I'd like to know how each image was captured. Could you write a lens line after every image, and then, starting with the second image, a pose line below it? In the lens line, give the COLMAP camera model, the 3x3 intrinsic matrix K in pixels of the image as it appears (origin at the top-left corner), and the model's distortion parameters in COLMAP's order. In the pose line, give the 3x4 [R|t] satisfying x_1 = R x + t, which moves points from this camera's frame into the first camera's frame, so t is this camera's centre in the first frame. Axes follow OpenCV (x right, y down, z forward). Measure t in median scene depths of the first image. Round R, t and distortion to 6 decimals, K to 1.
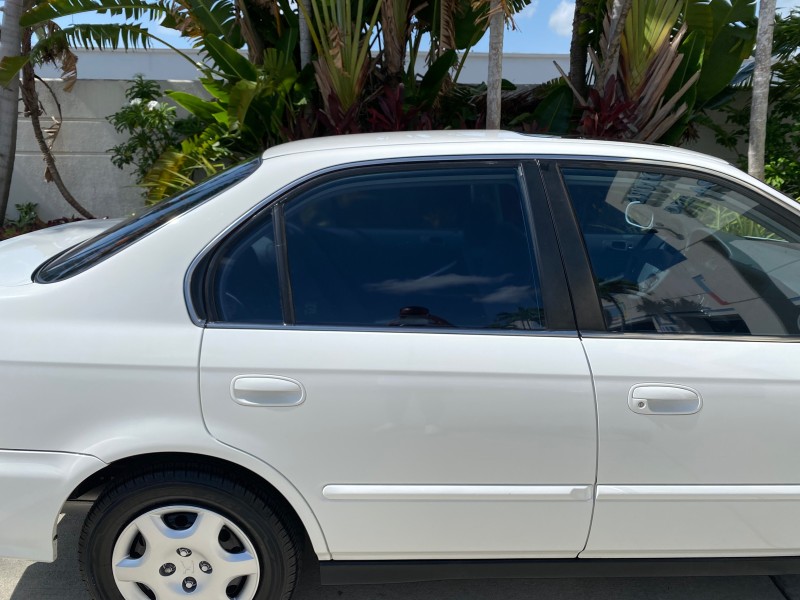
lens RADIAL K [[620.1, 0, 400.8], [0, 620.1, 296.7], [0, 0, 1]] dist [-0.006334, 0.004395]
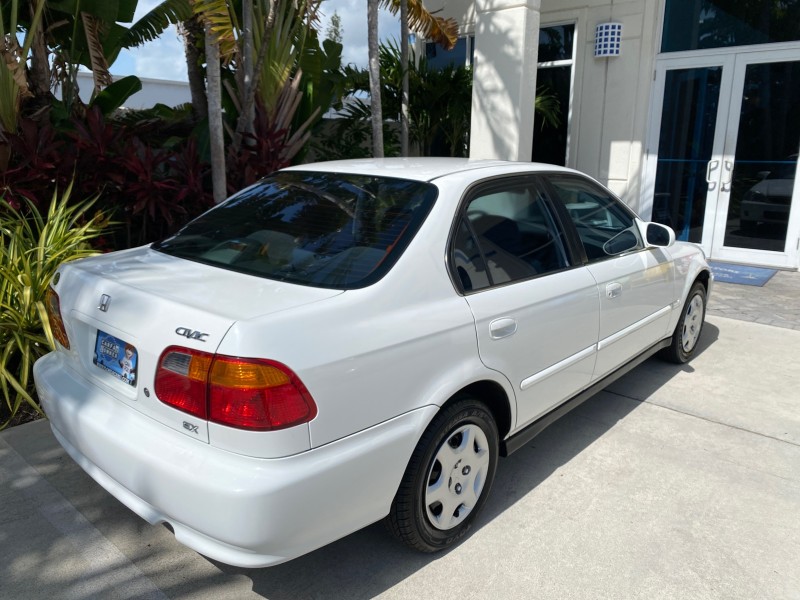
lens RADIAL K [[620.1, 0, 400.8], [0, 620.1, 296.7], [0, 0, 1]] dist [-0.006334, 0.004395]
pose [[0.674441, -0.176105, 0.717019, -0.375146], [0.196679, 0.978900, 0.055425, -0.014647], [-0.711651, 0.103642, 0.694846, 0.026360]]
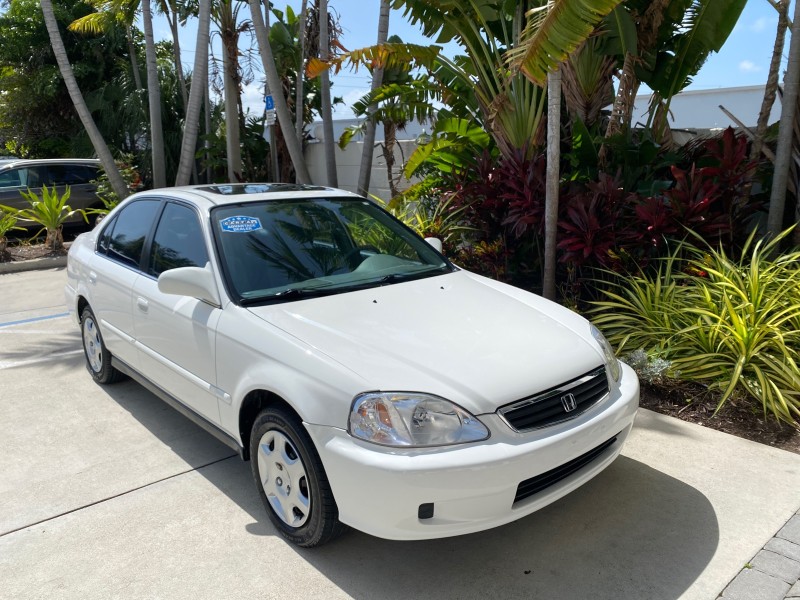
lens RADIAL K [[620.1, 0, 400.8], [0, 620.1, 296.7], [0, 0, 1]] dist [-0.006334, 0.004395]
pose [[0.650174, 0.152611, -0.744301, 0.687972], [-0.194711, 0.980373, 0.030928, -0.029197], [0.734412, 0.124815, 0.667128, 0.047056]]
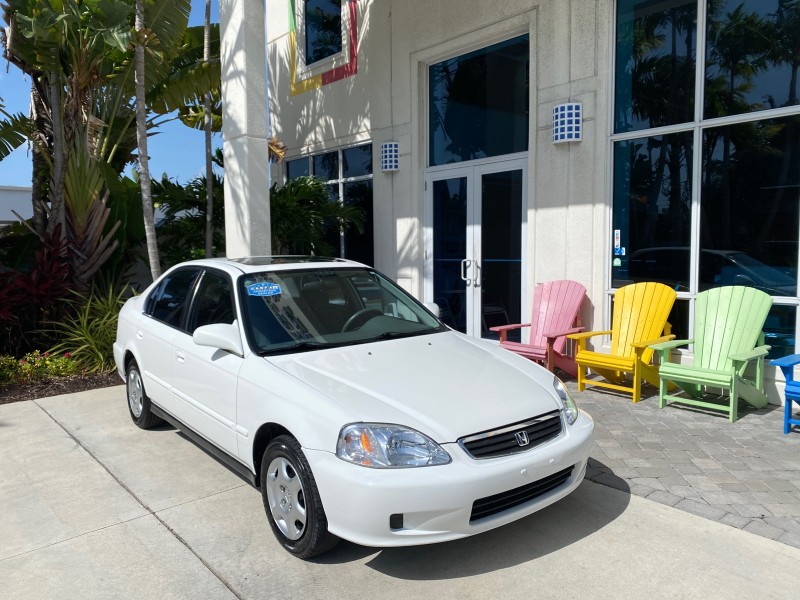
lens RADIAL K [[614.4, 0, 401.6], [0, 614.4, 300.8], [0, 0, 1]] dist [0.010326, -0.004493]
pose [[0.764614, -0.071331, 0.640529, 0.023159], [0.187579, 0.975461, -0.115286, 0.128675], [-0.616587, 0.208299, 0.759231, -0.510261]]
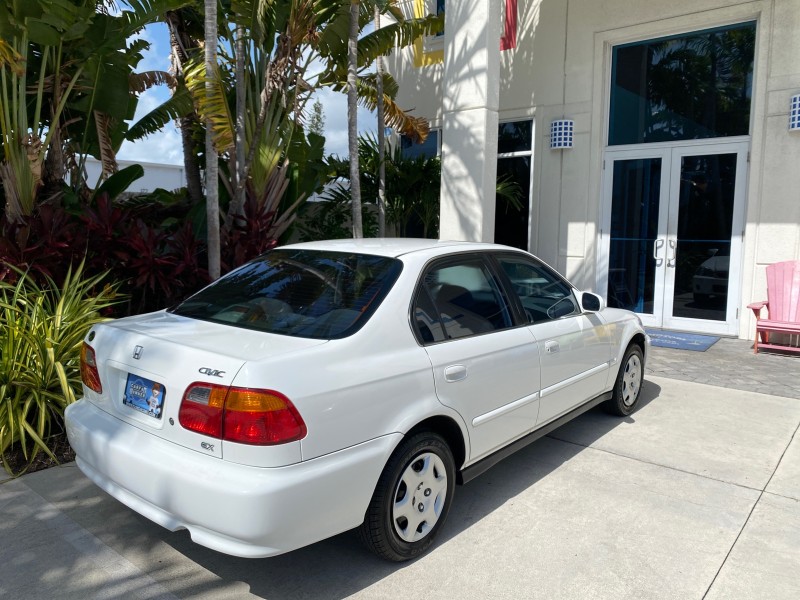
lens RADIAL K [[617.4, 0, 400.7], [0, 617.4, 298.7], [0, 0, 1]] dist [0.002057, -0.003932]
pose [[0.650126, -0.091590, 0.754286, -0.442513], [0.201088, 0.978053, -0.054558, -0.000840], [-0.732735, 0.187148, 0.654275, -0.041881]]
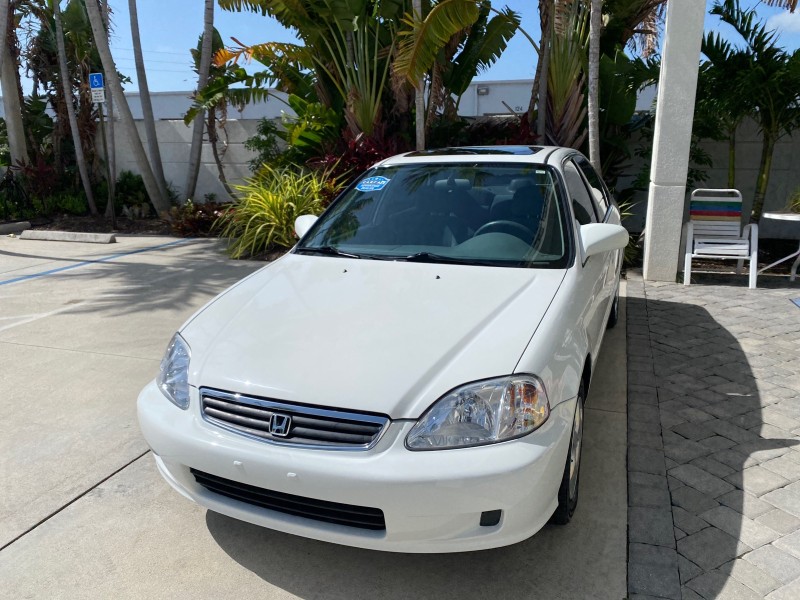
lens RADIAL K [[617.1, 0, 399.1], [0, 617.1, 295.3], [0, 0, 1]] dist [0.004507, -0.006705]
pose [[0.938111, 0.071407, -0.338894, 0.558081], [-0.081355, 0.996569, -0.015221, 0.128875], [0.336645, 0.041850, 0.940701, -0.466214]]
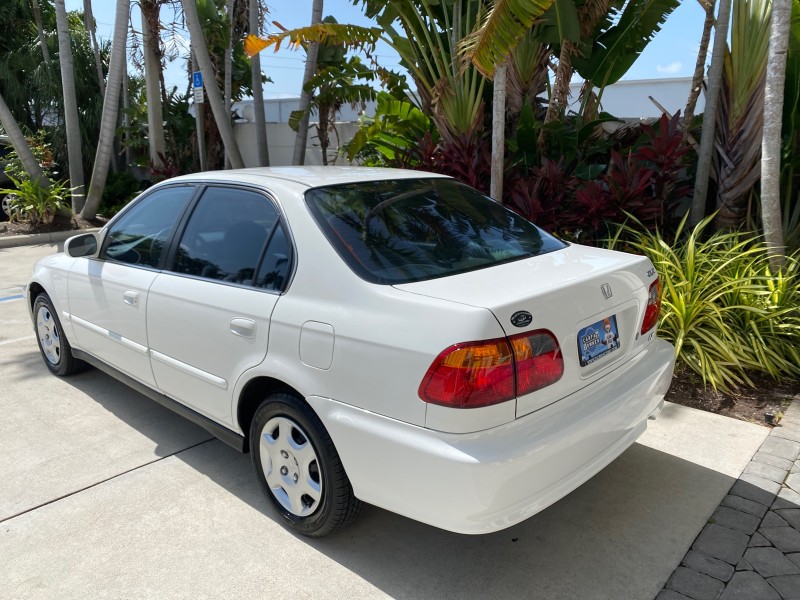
lens RADIAL K [[619.4, 0, 401.5], [0, 619.4, 295.4], [0, 0, 1]] dist [-0.008534, 0.009770]
pose [[0.742470, 0.161134, -0.650210, 0.659768], [-0.187422, 0.981842, 0.029303, -0.018477], [0.643126, 0.100107, 0.759189, 0.014544]]
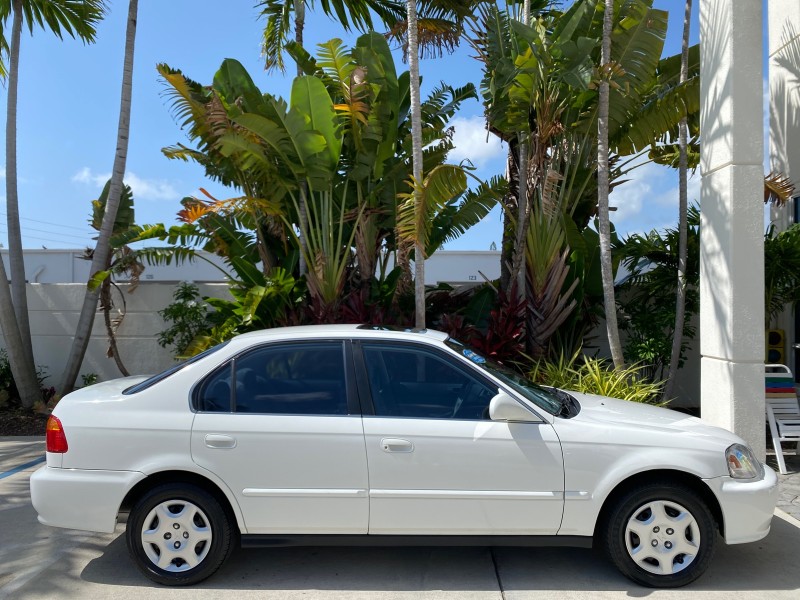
lens RADIAL K [[615.2, 0, 399.0], [0, 615.2, 299.4], [0, 0, 1]] dist [0.004328, 0.000002]
pose [[0.998759, -0.006367, -0.049388, 0.137894], [-0.007771, 0.959714, -0.280873, 0.071198], [0.049186, 0.280908, 0.958473, -0.317244]]
